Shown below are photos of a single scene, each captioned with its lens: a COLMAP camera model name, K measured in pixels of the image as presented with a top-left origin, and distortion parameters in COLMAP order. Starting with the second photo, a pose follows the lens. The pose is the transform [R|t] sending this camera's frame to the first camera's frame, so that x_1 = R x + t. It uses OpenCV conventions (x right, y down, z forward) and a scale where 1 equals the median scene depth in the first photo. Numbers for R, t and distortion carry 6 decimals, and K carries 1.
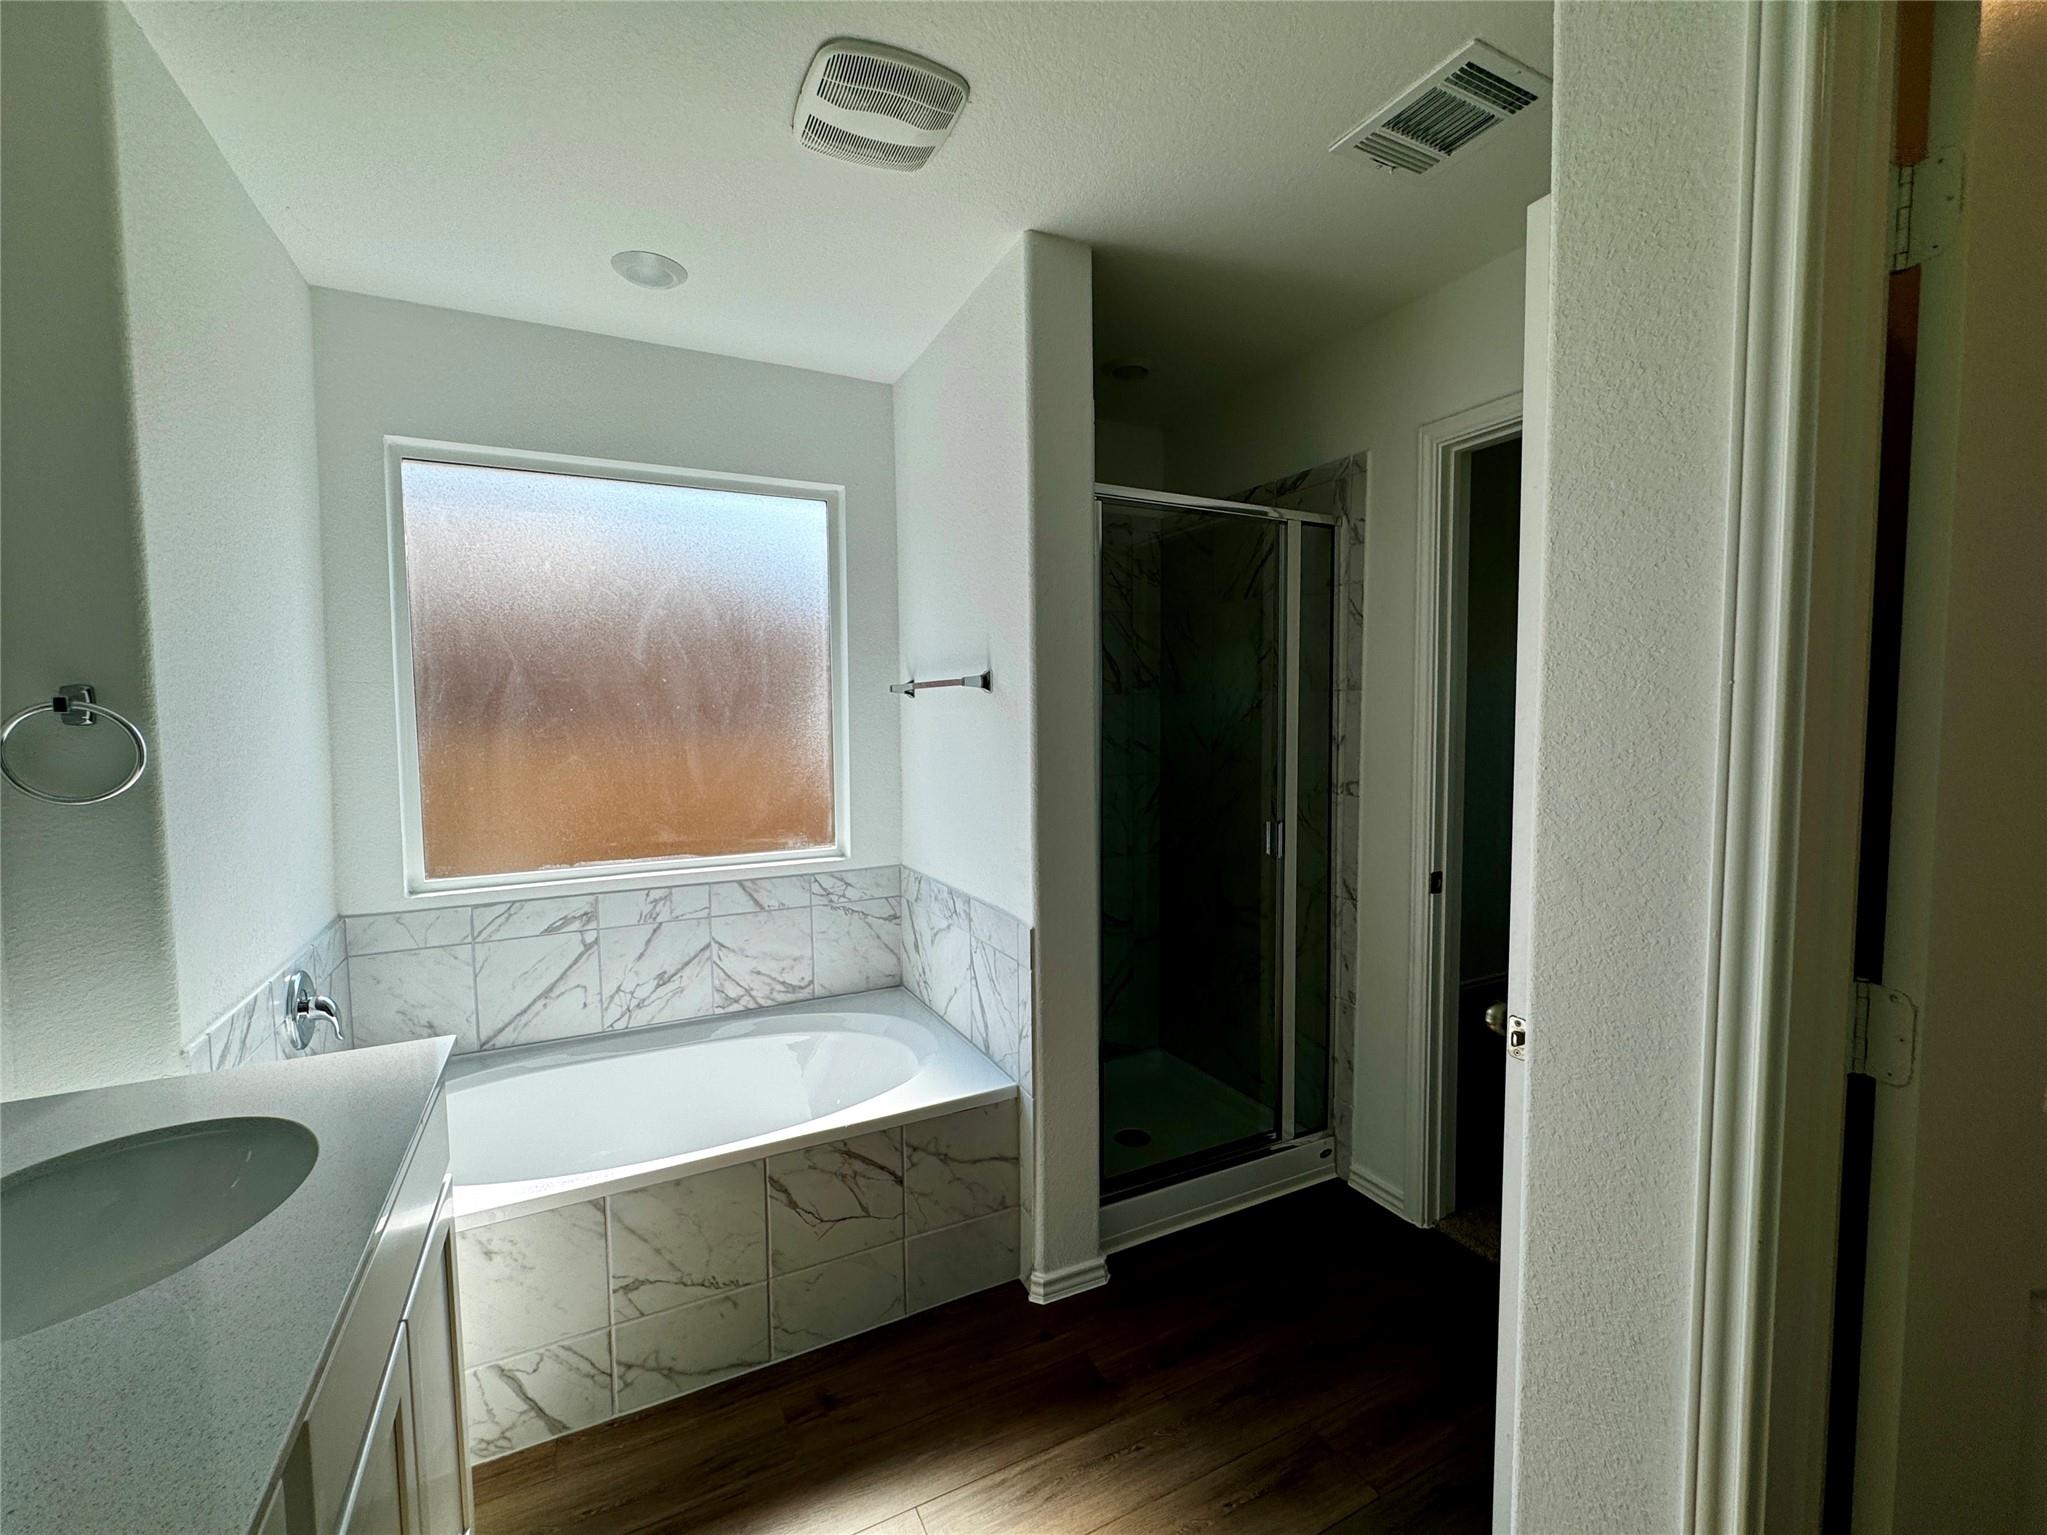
lens RADIAL K [[867.1, 0, 1023.5], [0, 867.1, 767.5], [0, 0, 1]] dist [0.011721, 0.000047]
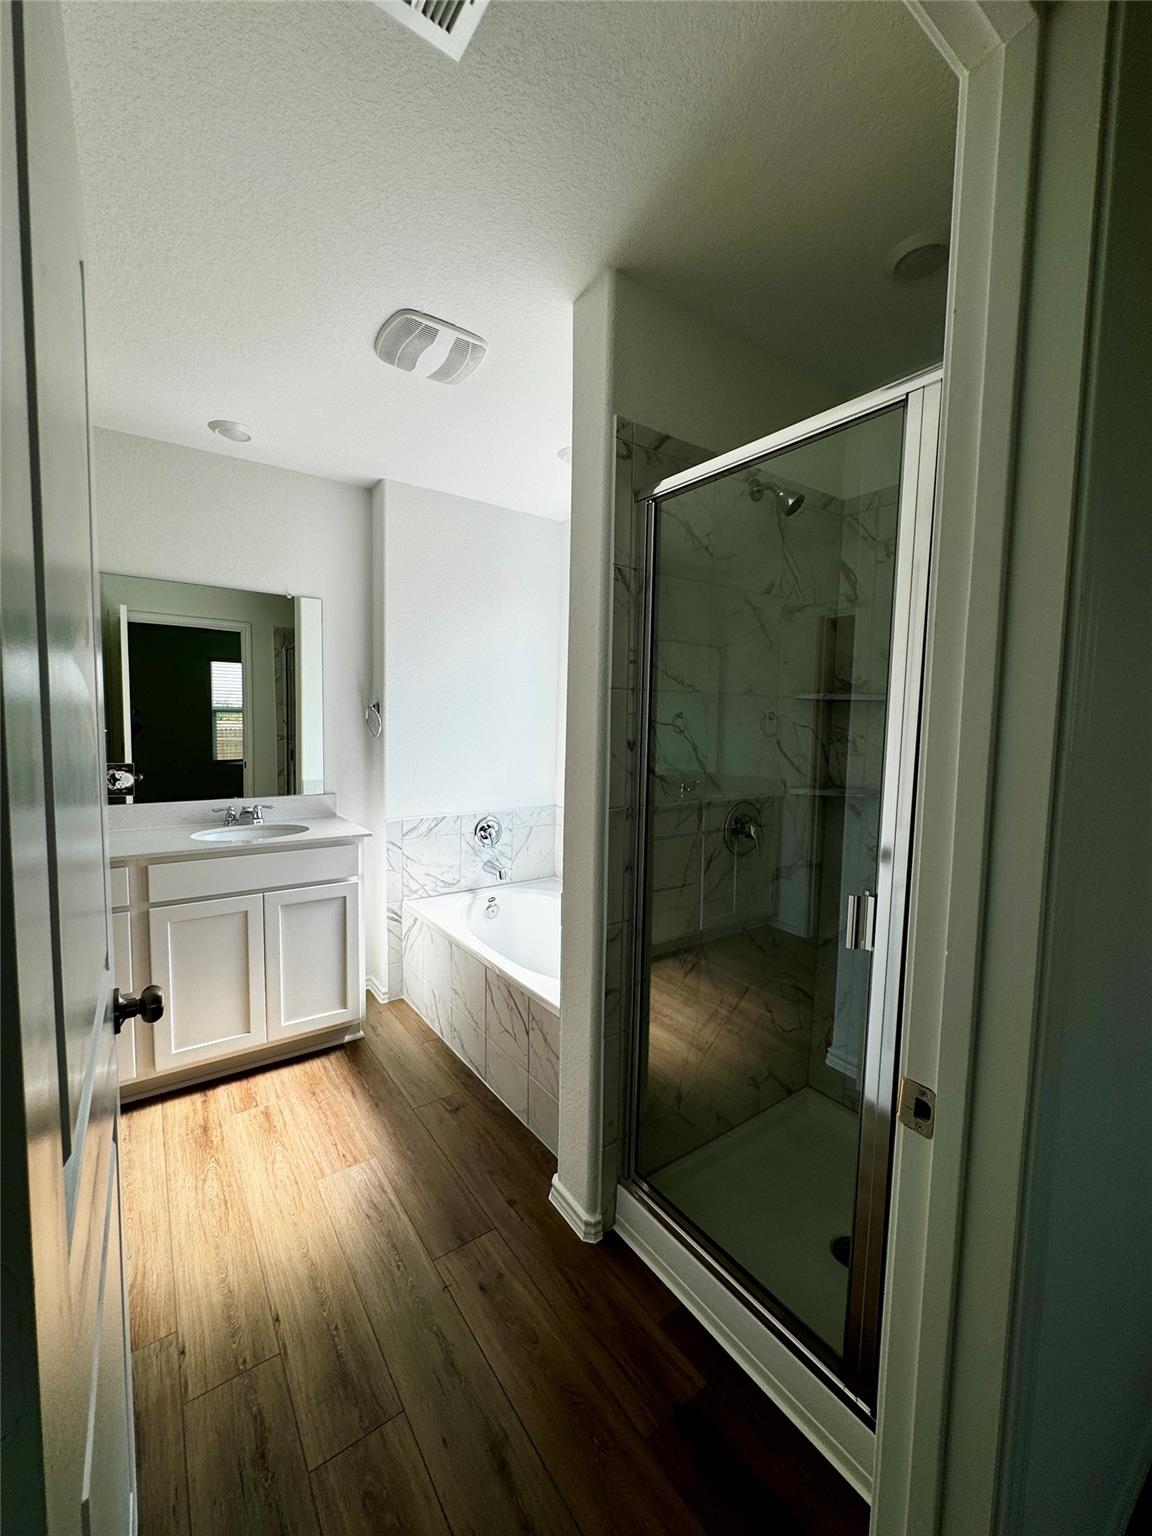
lens RADIAL K [[615.9, 0, 576.0], [0, 615.9, 768.0], [0, 0, 1]] dist [0.000844, 0.000220]
pose [[0.149205, 0.086362, -0.985028, 0.990032], [-0.079747, 0.993984, 0.075068, -0.061338], [0.985585, 0.067353, 0.155195, 1.030844]]
